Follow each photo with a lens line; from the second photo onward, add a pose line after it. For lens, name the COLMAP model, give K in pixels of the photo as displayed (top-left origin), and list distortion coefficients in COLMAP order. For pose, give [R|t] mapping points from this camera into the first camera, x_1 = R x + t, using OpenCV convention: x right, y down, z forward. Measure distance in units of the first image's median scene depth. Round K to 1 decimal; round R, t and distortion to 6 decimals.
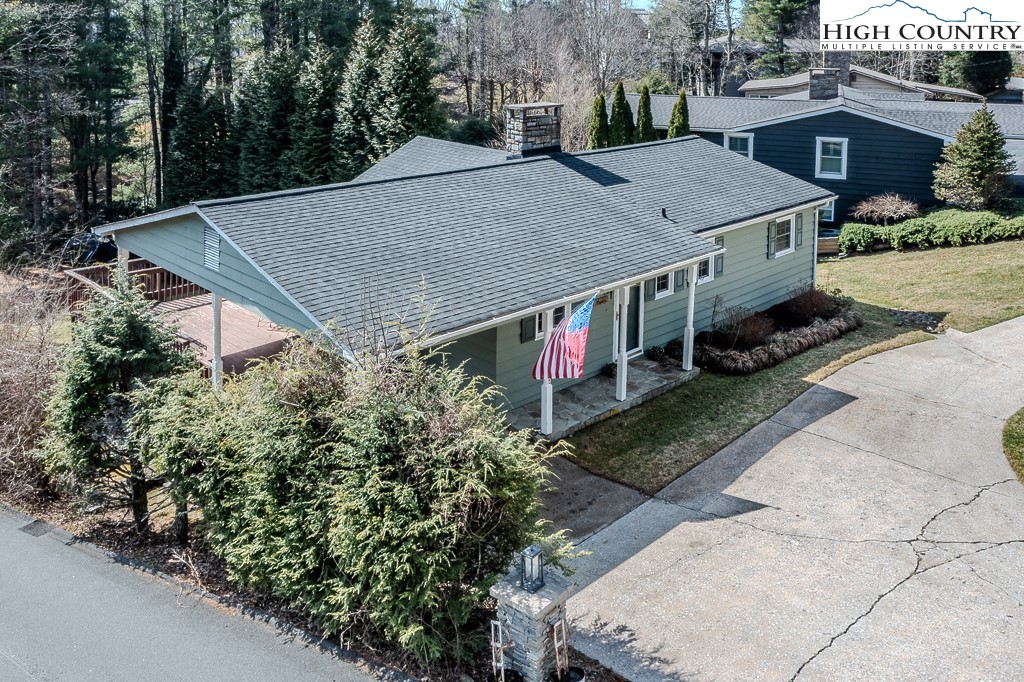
lens RADIAL K [[817.8, 0, 512.3], [0, 817.8, 310.8], [0, 0, 1]] dist [-0.007459, -0.007059]
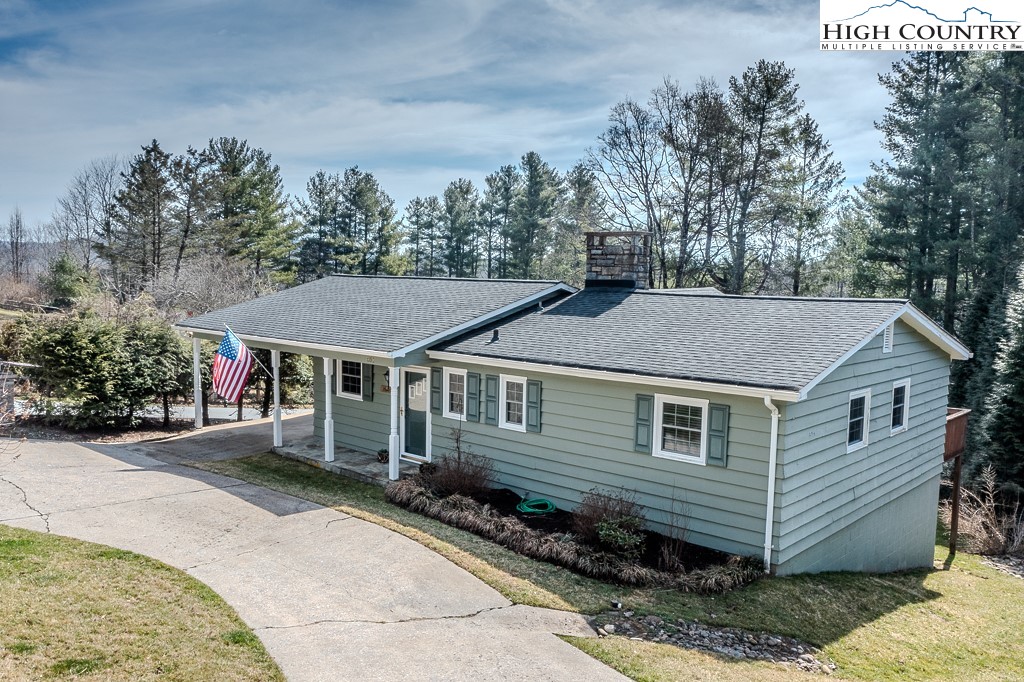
lens RADIAL K [[837.1, 0, 512.0], [0, 837.1, 341.0], [0, 0, 1]] dist [-0.011810, -0.014011]
pose [[0.092927, 0.095718, -0.991061, 0.640662], [-0.332963, 0.941050, 0.059668, -0.101934], [0.938350, 0.324442, 0.119319, 0.534242]]
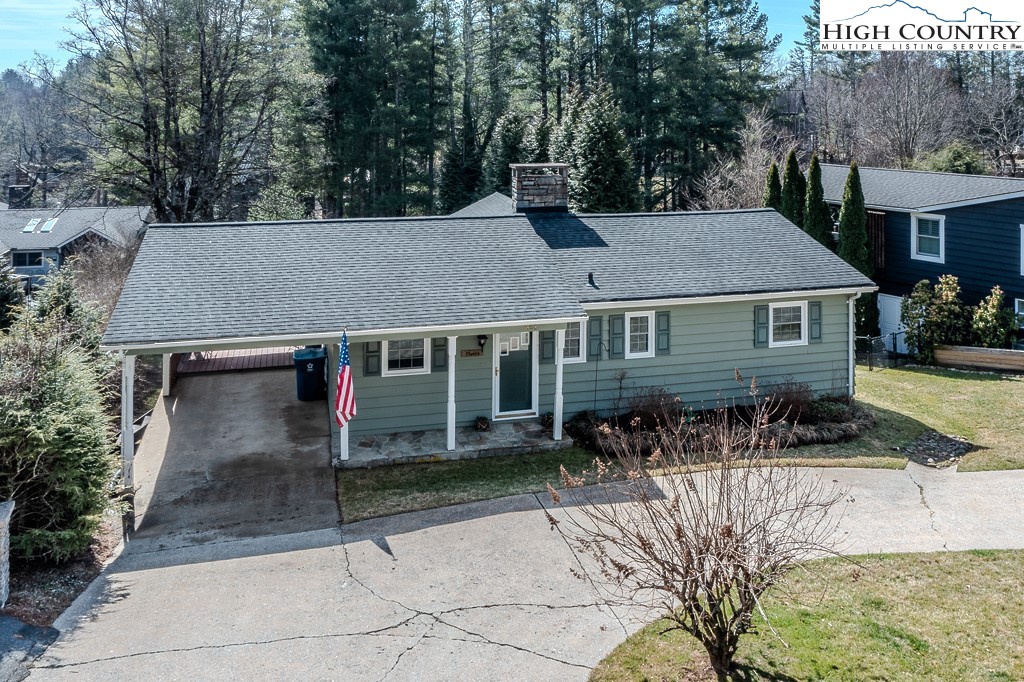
lens RADIAL K [[837.1, 0, 512.0], [0, 837.1, 341.0], [0, 0, 1]] dist [-0.011810, -0.014011]
pose [[0.869918, 0.135094, -0.474334, 0.342224], [-0.158043, 0.987394, -0.008629, -0.013618], [0.467189, 0.082472, 0.880303, 0.055746]]
